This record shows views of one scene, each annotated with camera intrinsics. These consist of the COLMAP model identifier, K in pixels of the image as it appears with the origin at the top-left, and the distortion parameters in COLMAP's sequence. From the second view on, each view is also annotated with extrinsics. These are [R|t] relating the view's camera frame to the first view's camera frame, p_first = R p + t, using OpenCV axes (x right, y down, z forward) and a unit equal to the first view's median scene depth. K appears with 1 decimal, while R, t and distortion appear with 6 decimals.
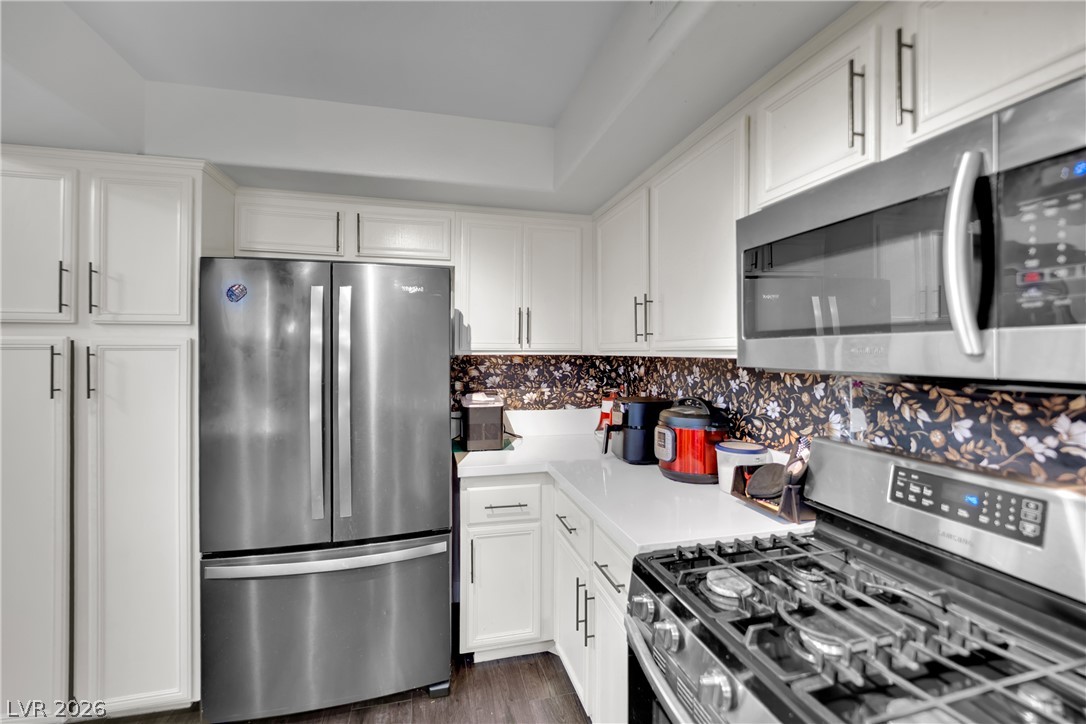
lens RADIAL K [[449.9, 0, 541.7], [0, 449.9, 340.9], [0, 0, 1]] dist [-0.020457, -0.001906]
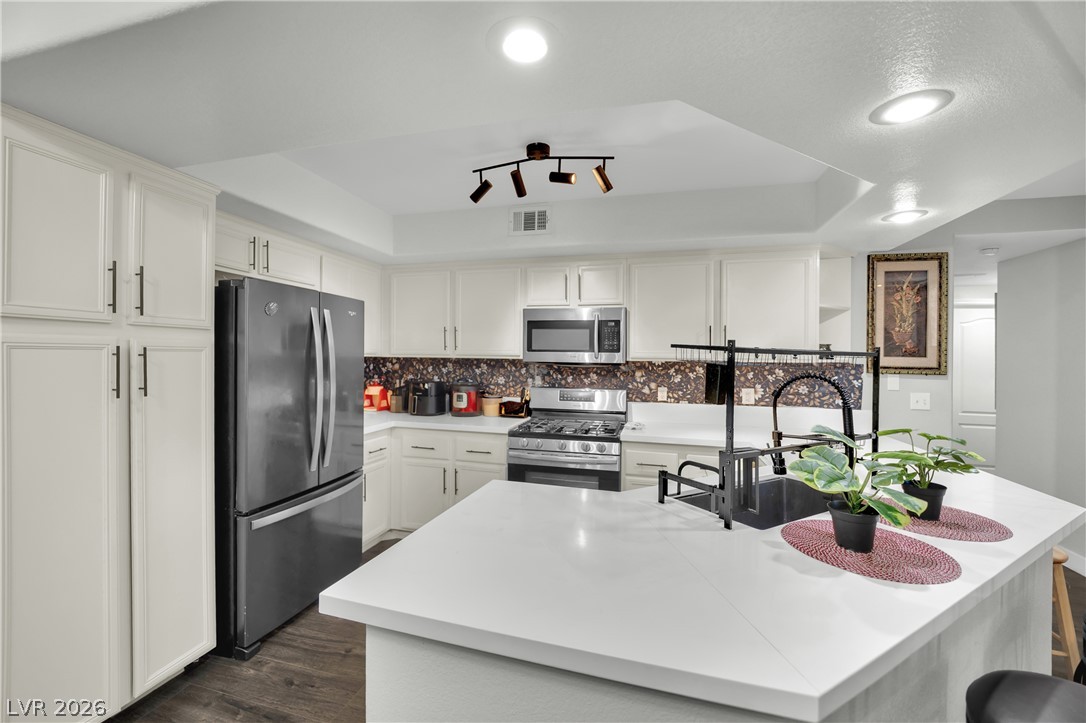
lens RADIAL K [[449.9, 0, 539.3], [0, 449.9, 355.9], [0, 0, 1]] dist [-0.020457, -0.001906]
pose [[0.483845, 0.005666, 0.875135, -1.399595], [-0.034405, 0.999329, 0.012552, -0.012437], [-0.874477, -0.036182, 0.483715, -0.316279]]
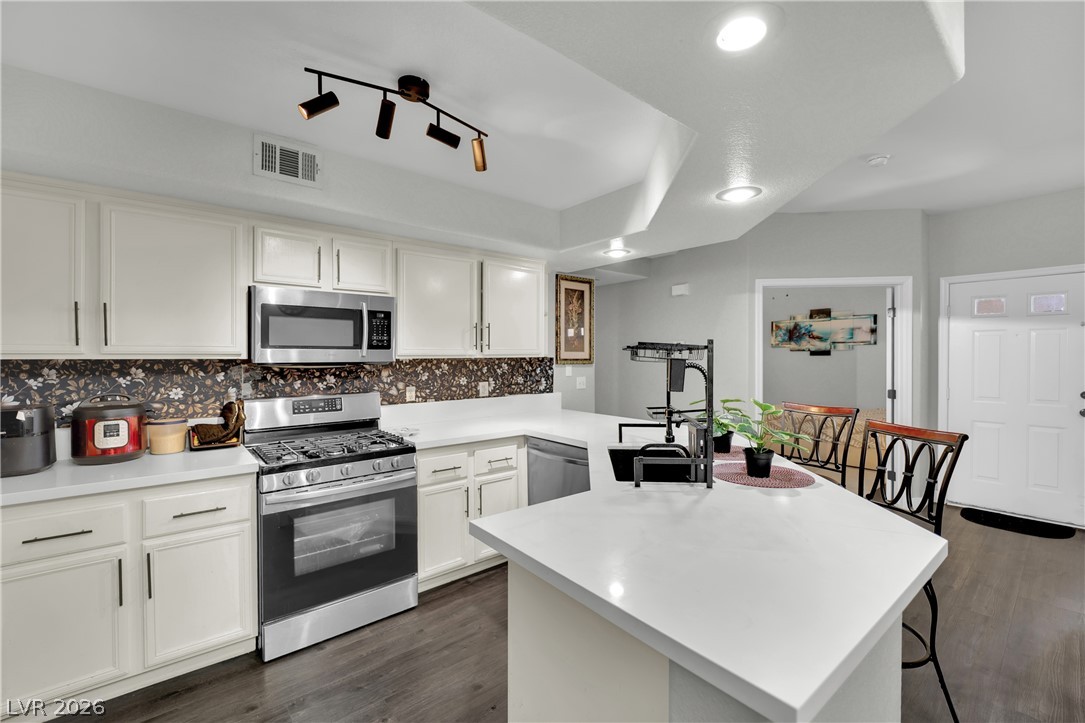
lens RADIAL K [[449.4, 0, 544.5], [0, 449.4, 351.3], [0, 0, 1]] dist [-0.020457, -0.001906]
pose [[-0.440883, 0.006971, 0.897537, -1.284708], [-0.022424, 0.999572, -0.018778, 0.011220], [-0.897284, -0.028405, -0.440538, 0.515633]]
